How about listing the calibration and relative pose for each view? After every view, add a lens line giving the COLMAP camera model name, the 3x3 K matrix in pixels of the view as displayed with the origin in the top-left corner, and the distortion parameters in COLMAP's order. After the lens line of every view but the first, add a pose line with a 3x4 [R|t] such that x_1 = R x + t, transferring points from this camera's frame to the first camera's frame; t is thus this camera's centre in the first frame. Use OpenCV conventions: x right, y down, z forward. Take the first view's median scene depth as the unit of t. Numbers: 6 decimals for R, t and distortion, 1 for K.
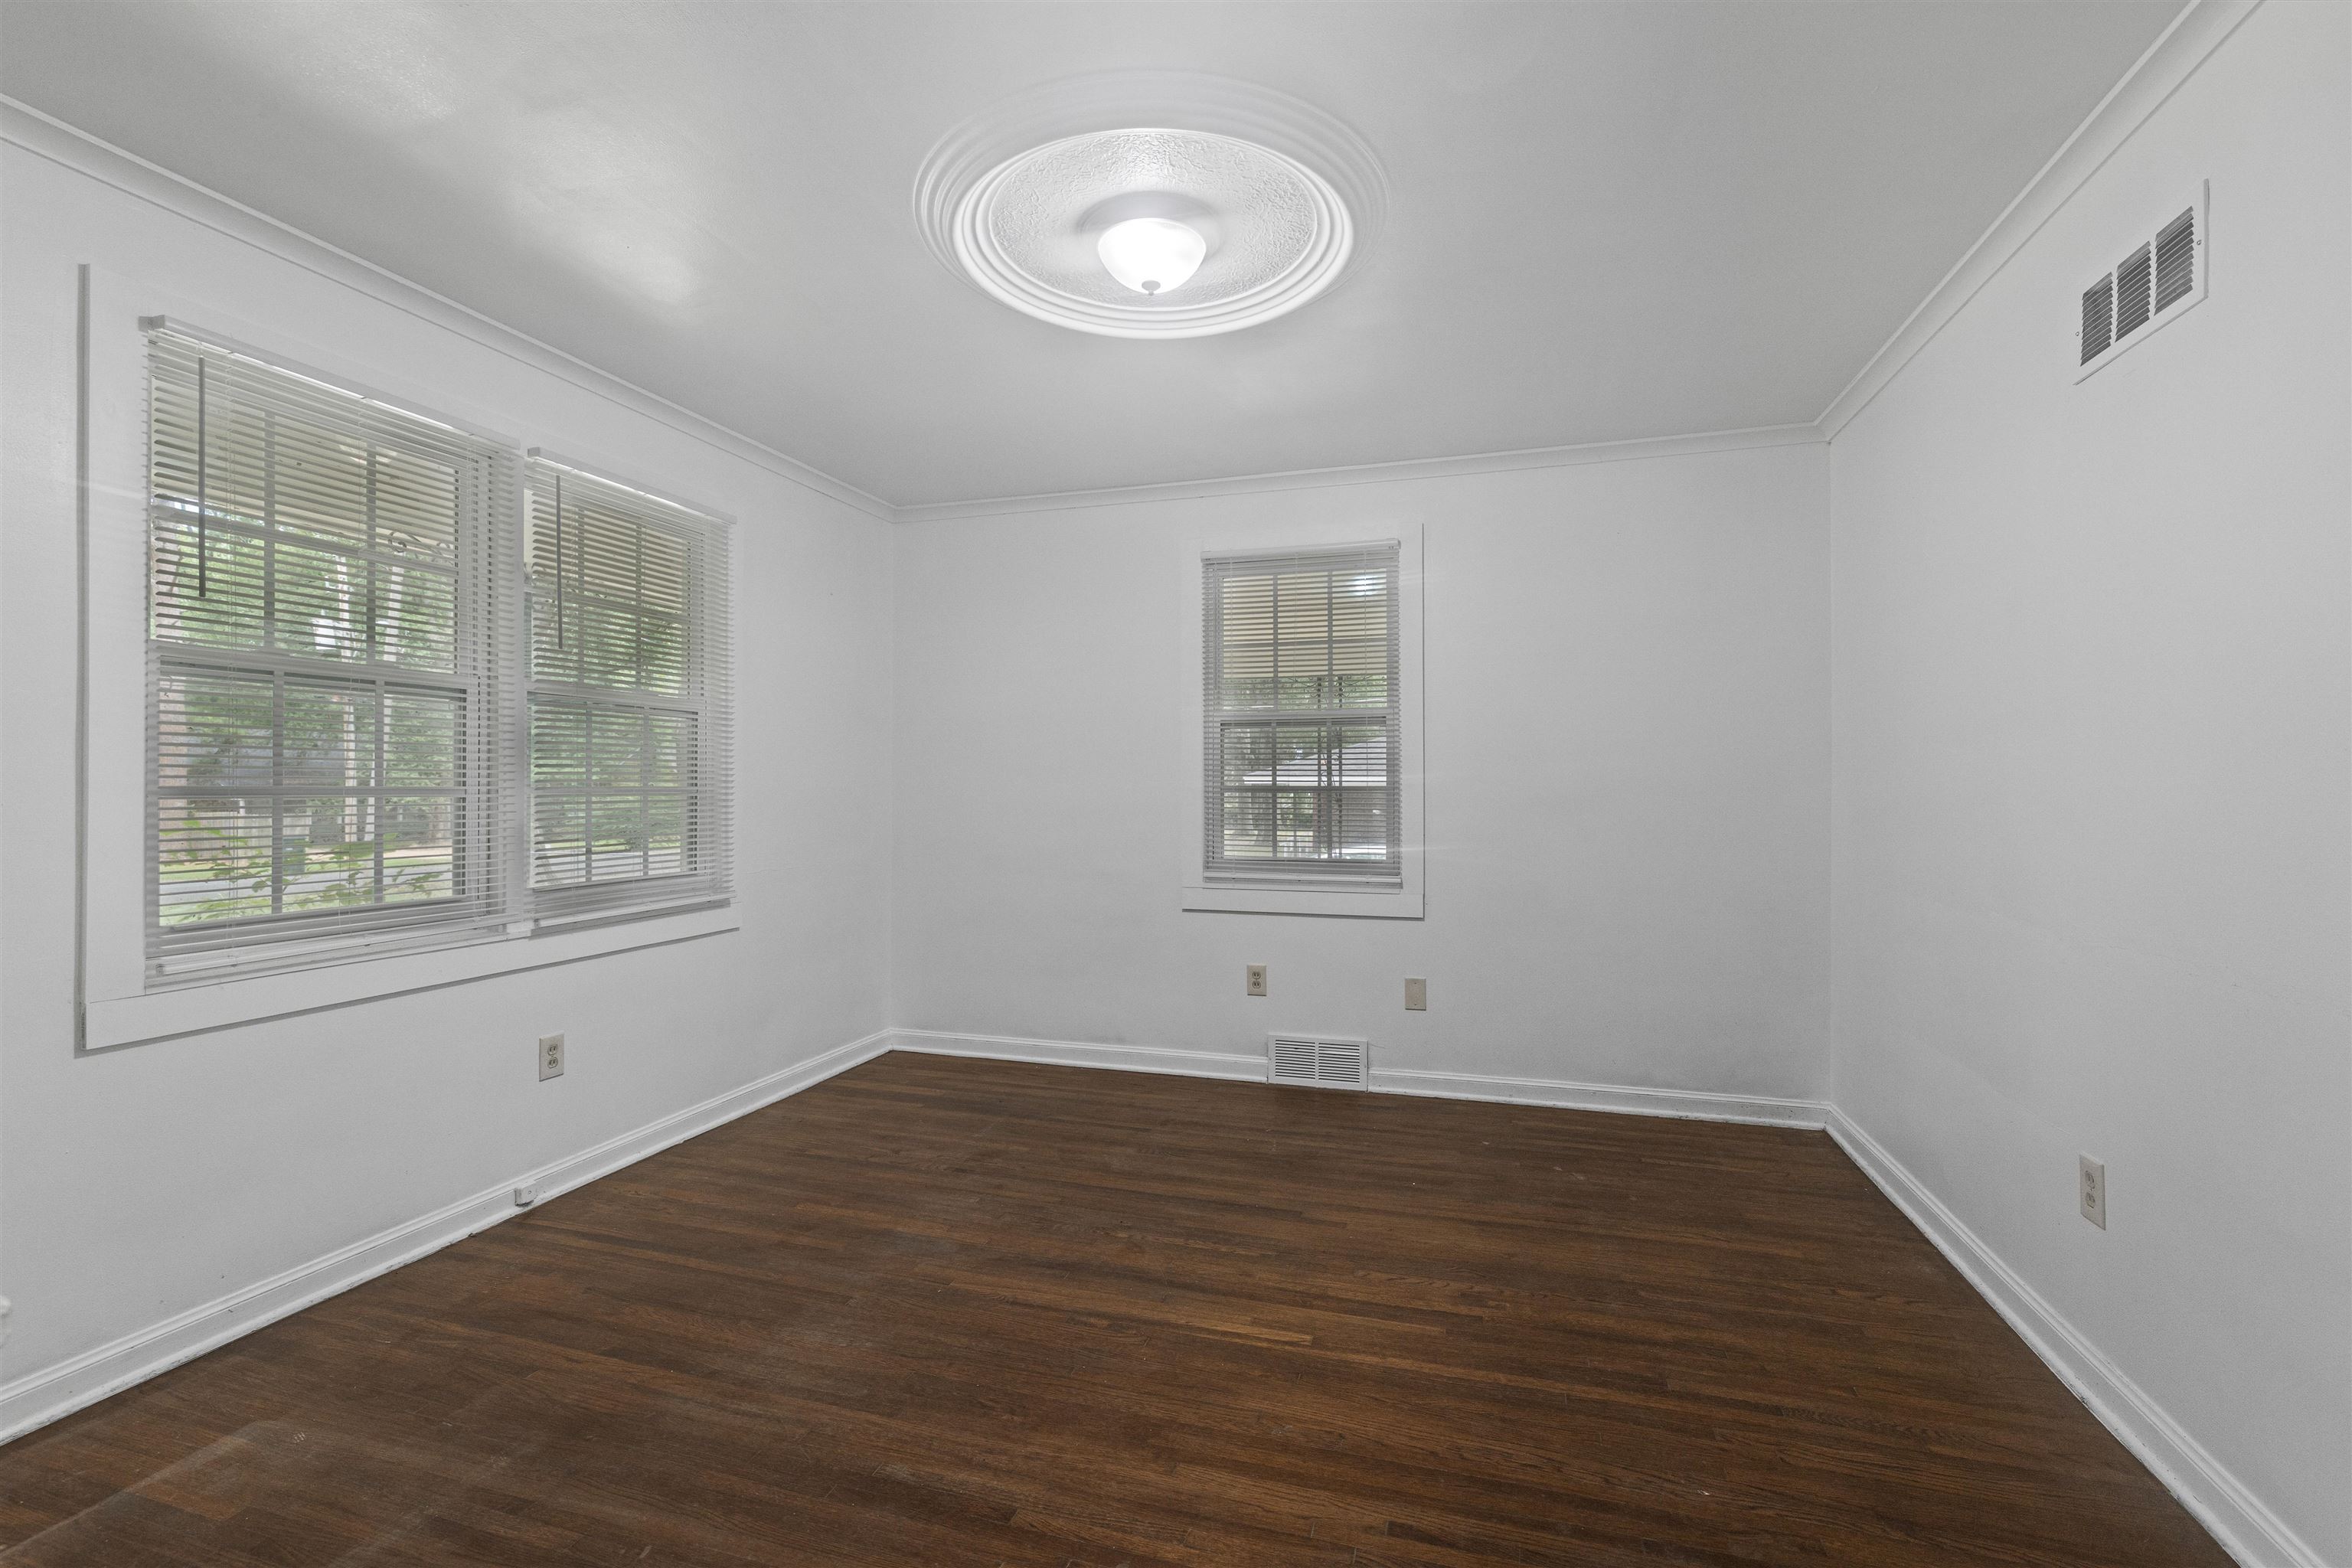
lens RADIAL K [[1015.9, 0, 1168.1], [0, 1015.9, 784.0], [0, 0, 1]] dist [0.000708, 0.000300]
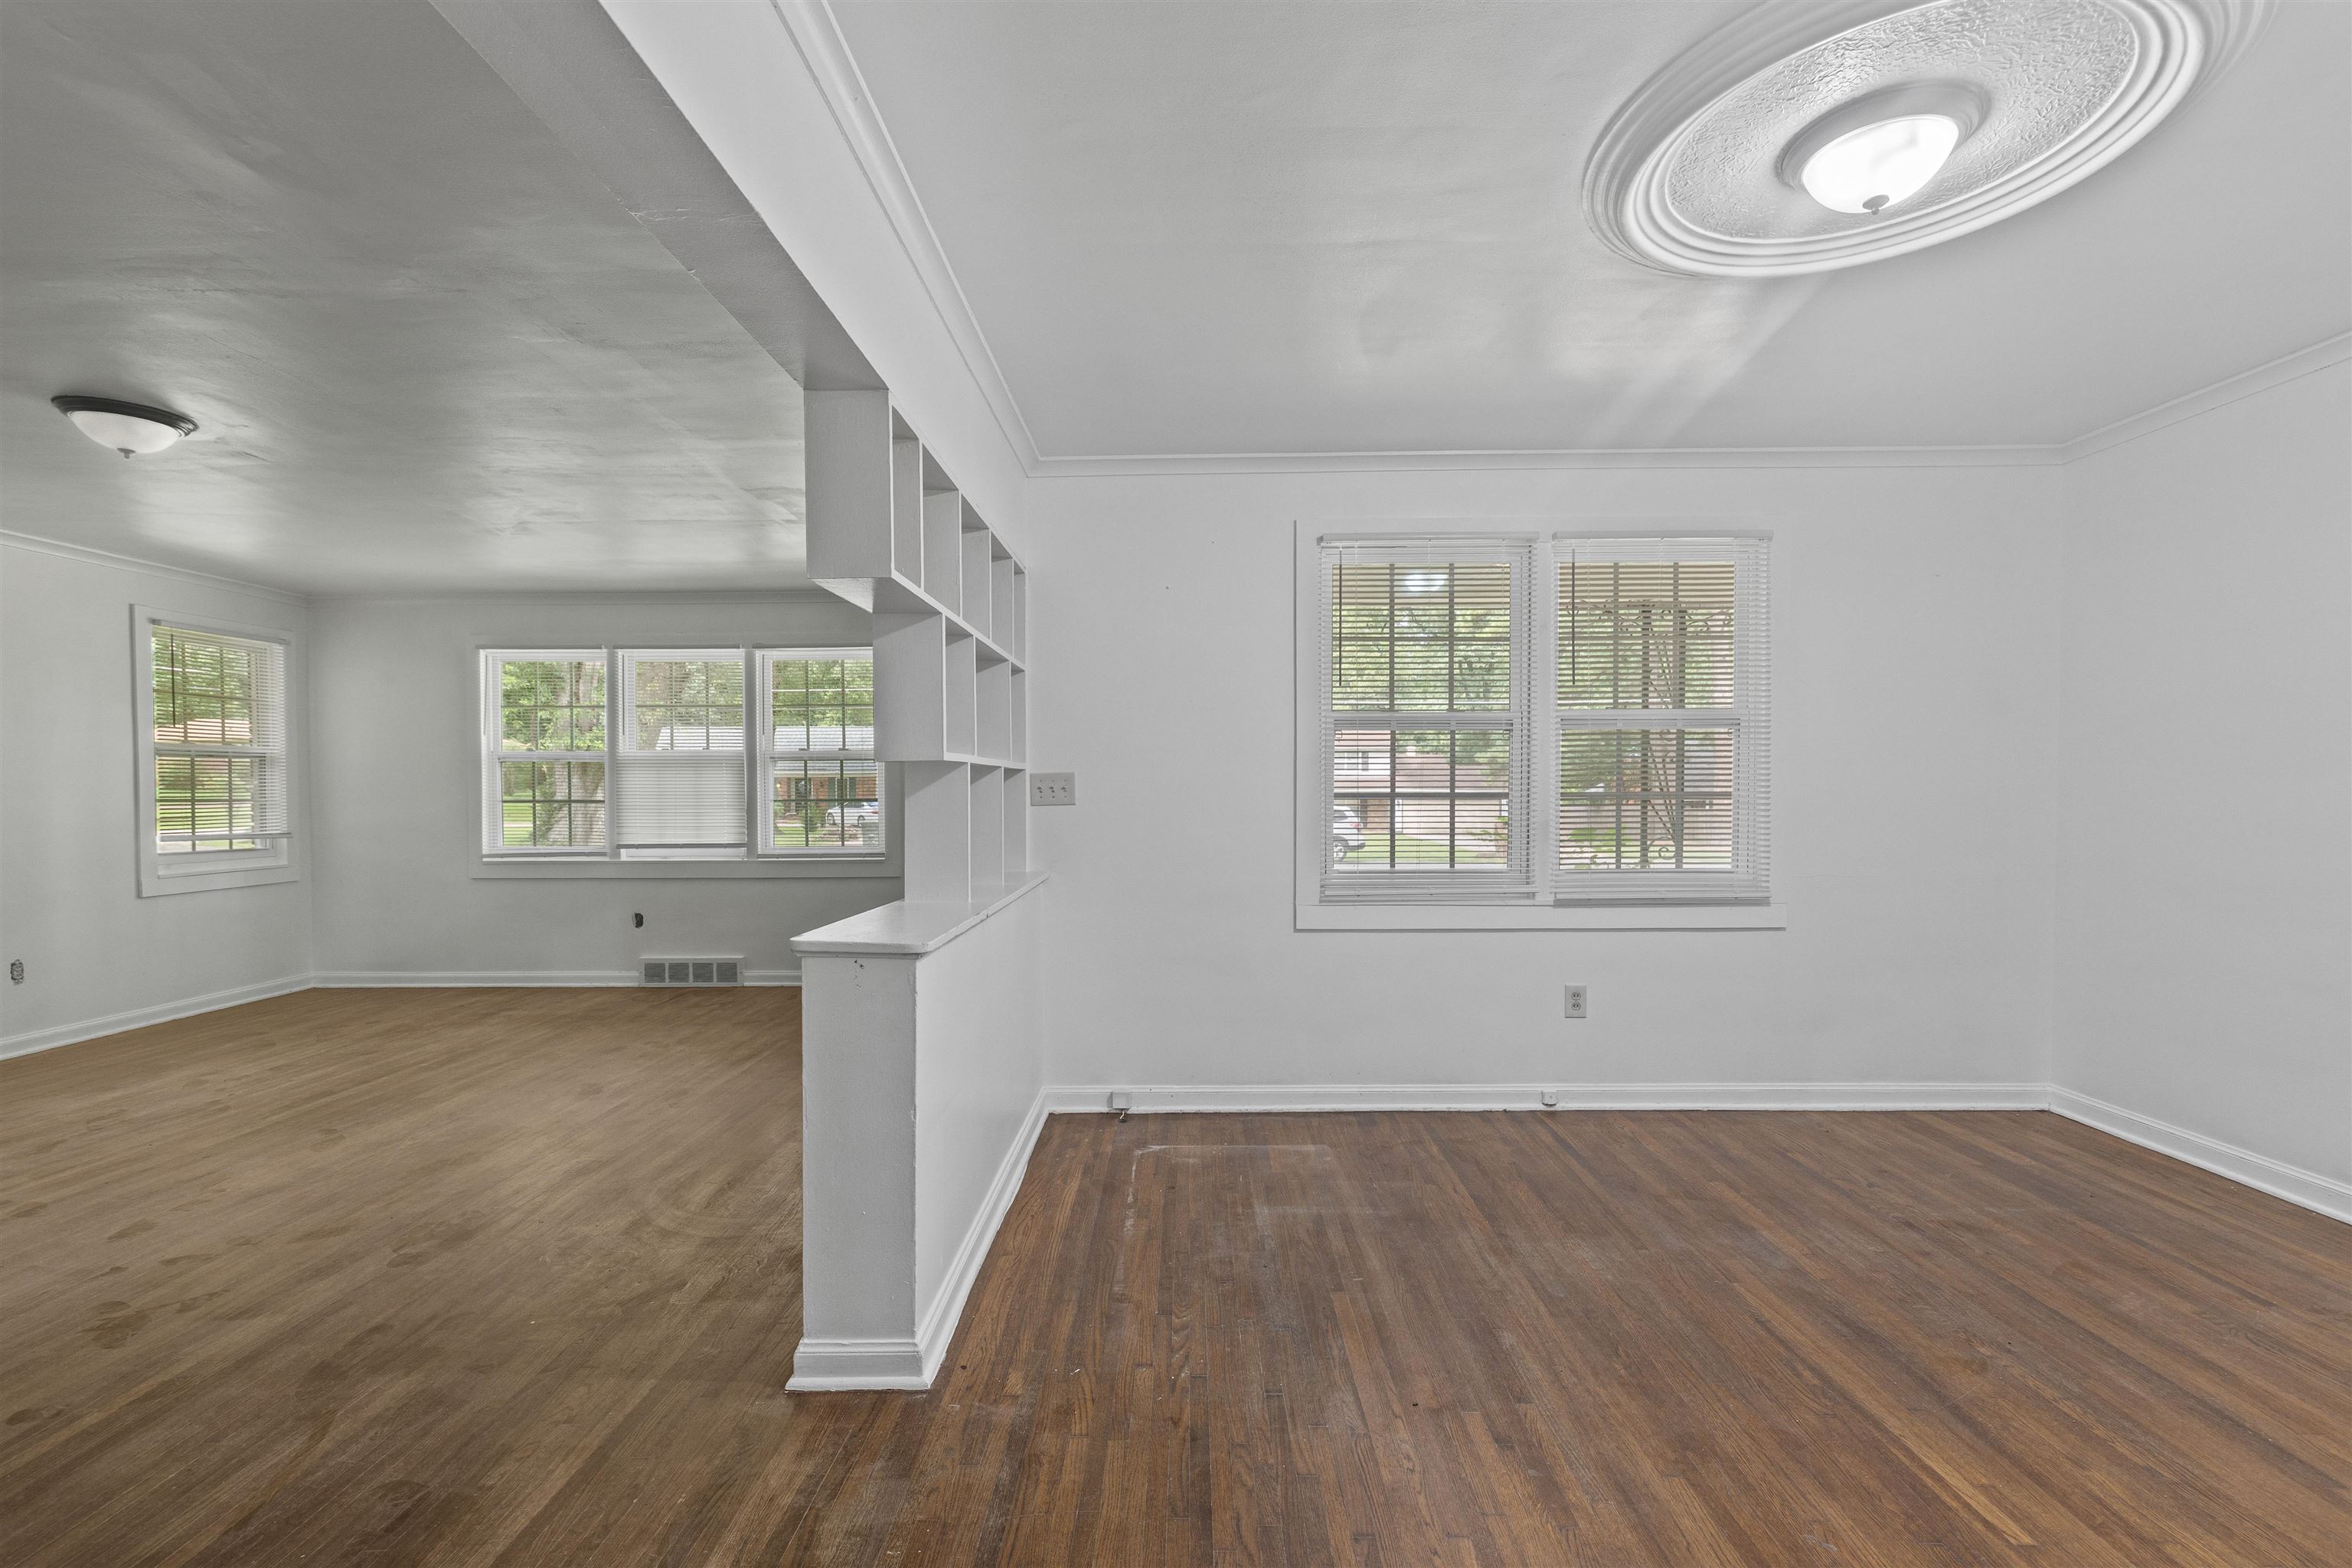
lens RADIAL K [[1036.0, 0, 1190.0], [0, 1036.0, 811.1], [0, 0, 1]] dist [-0.001880, -0.000065]
pose [[0.296974, 0.020091, -0.954674, 0.519378], [0.007951, 0.999692, 0.023512, -0.006877], [0.954852, -0.014574, 0.296723, 0.157410]]
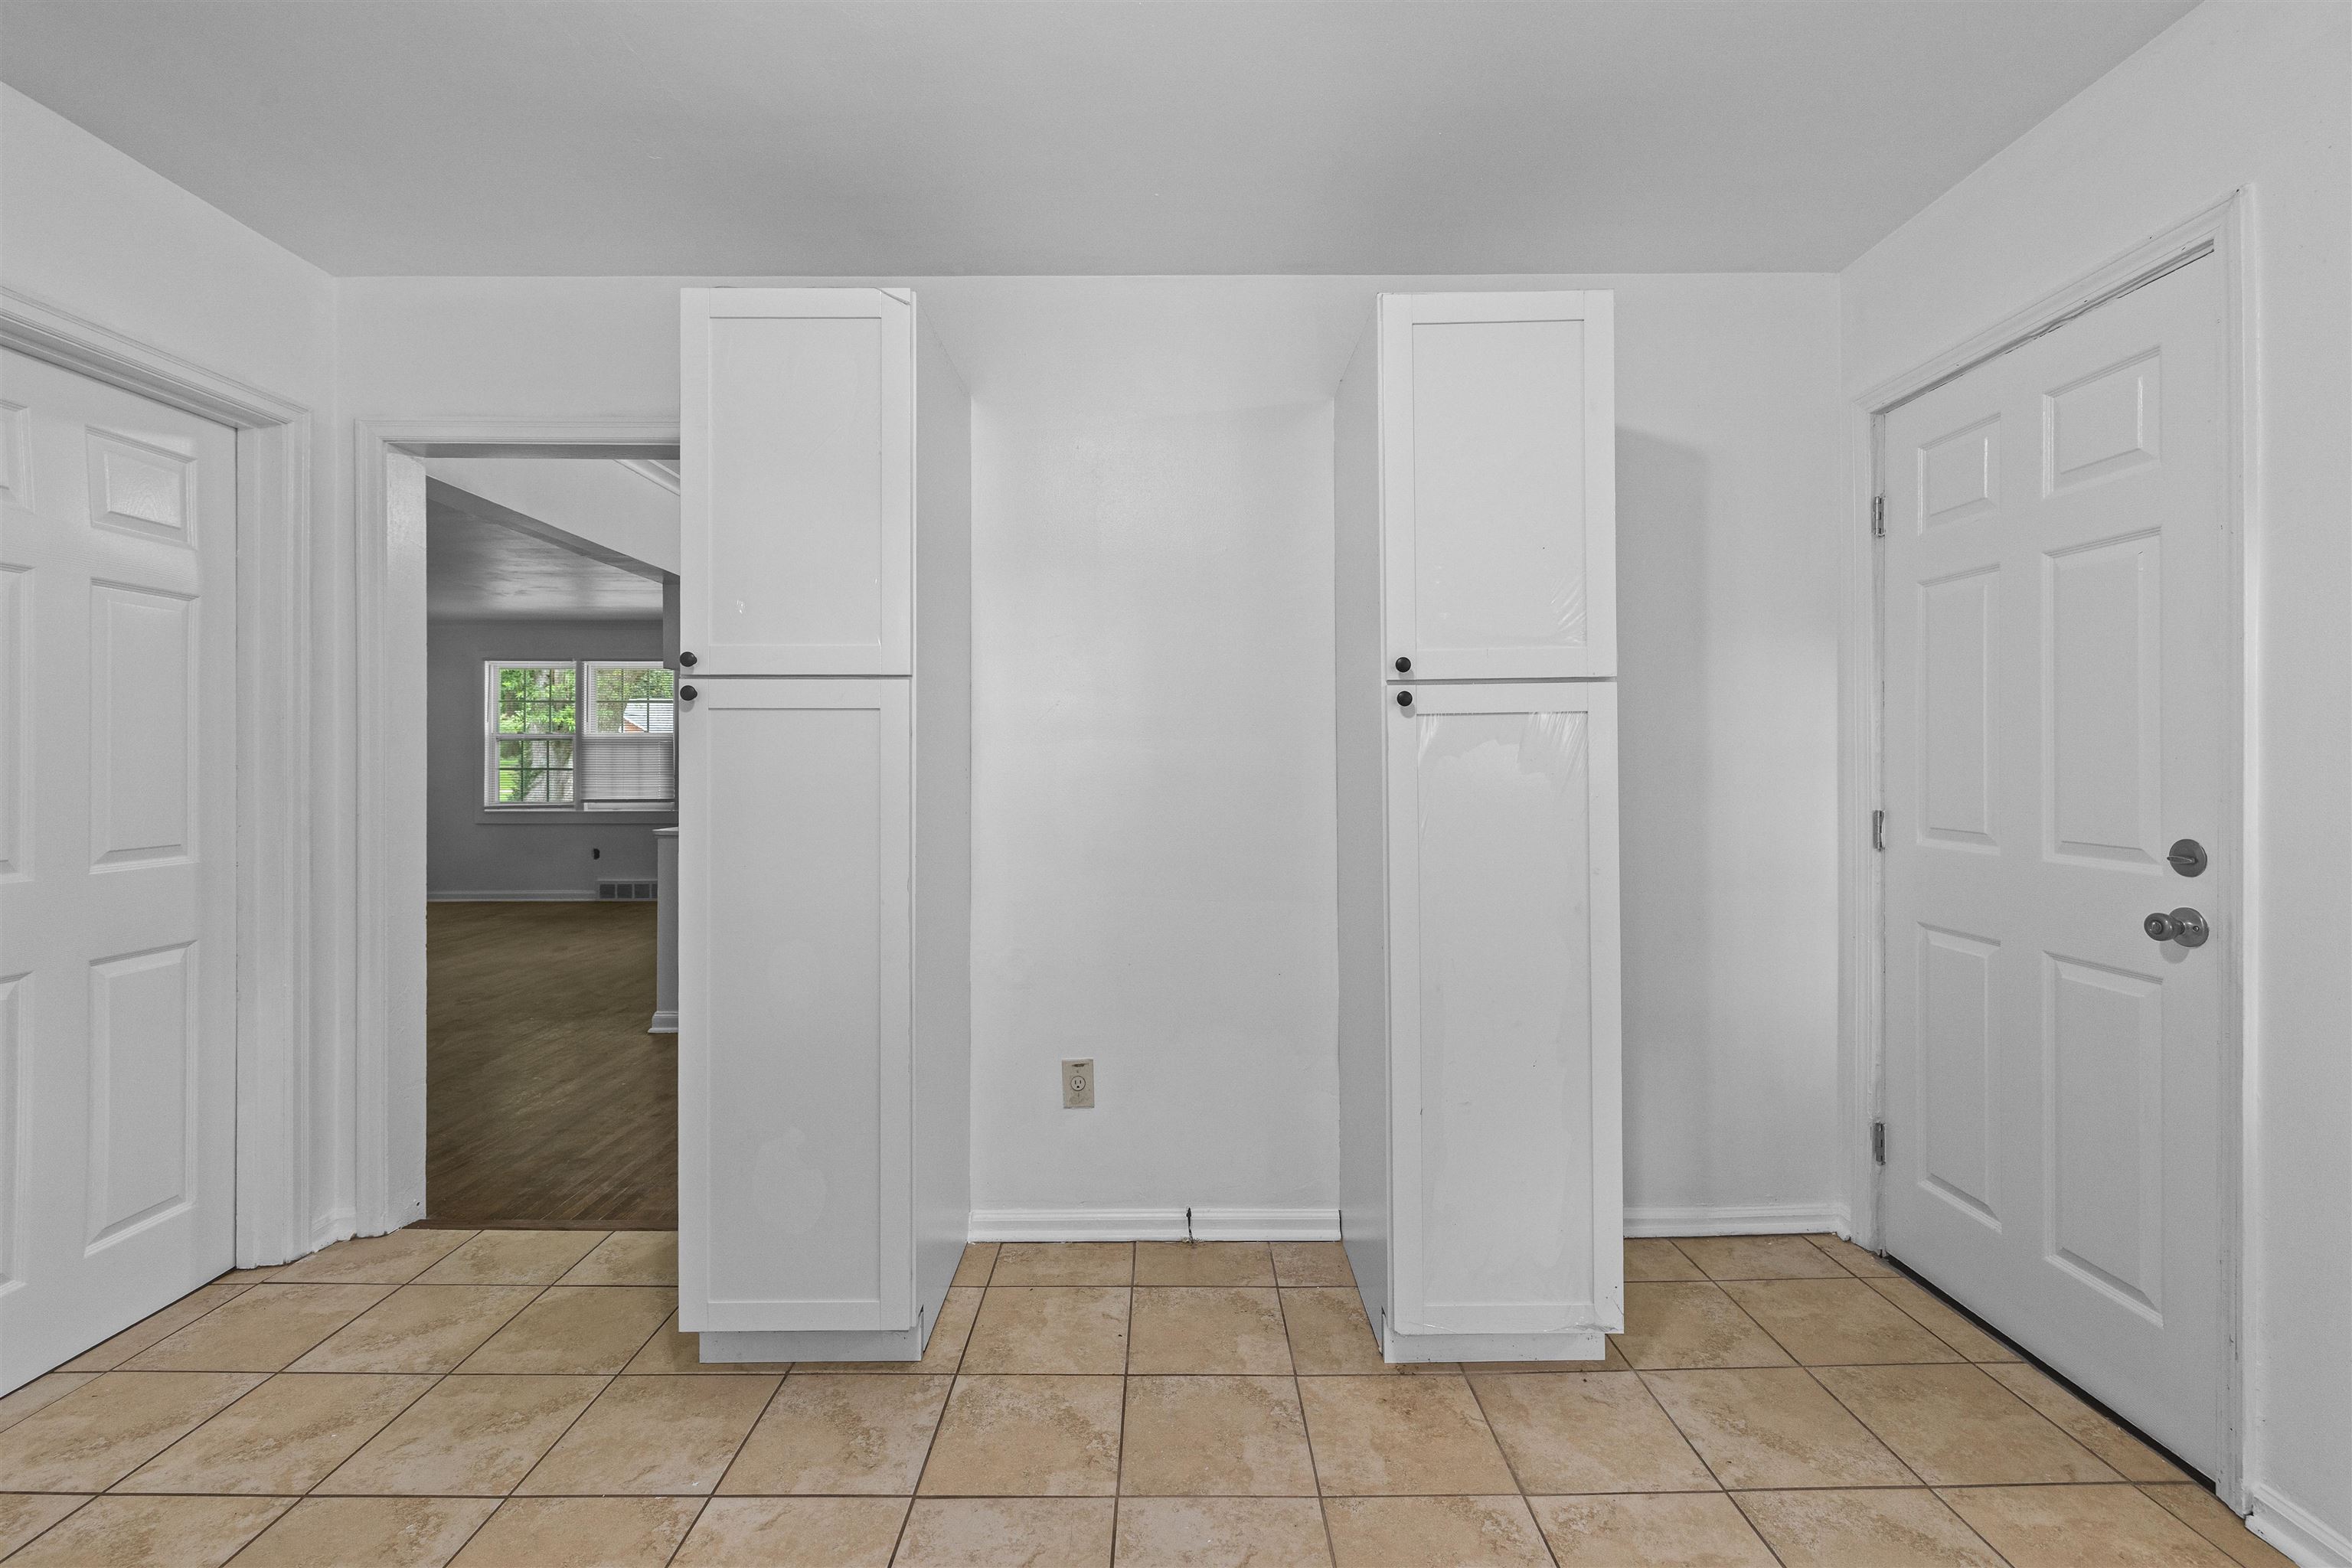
lens RADIAL K [[1027.1, 0, 1176.4], [0, 1027.1, 761.2], [0, 0, 1]] dist [0.000560, 0.000088]
pose [[0.310051, 0.002205, -0.950717, 1.124033], [0.003722, 0.999987, 0.003533, -0.010663], [0.950713, -0.004634, 0.310039, 0.294003]]
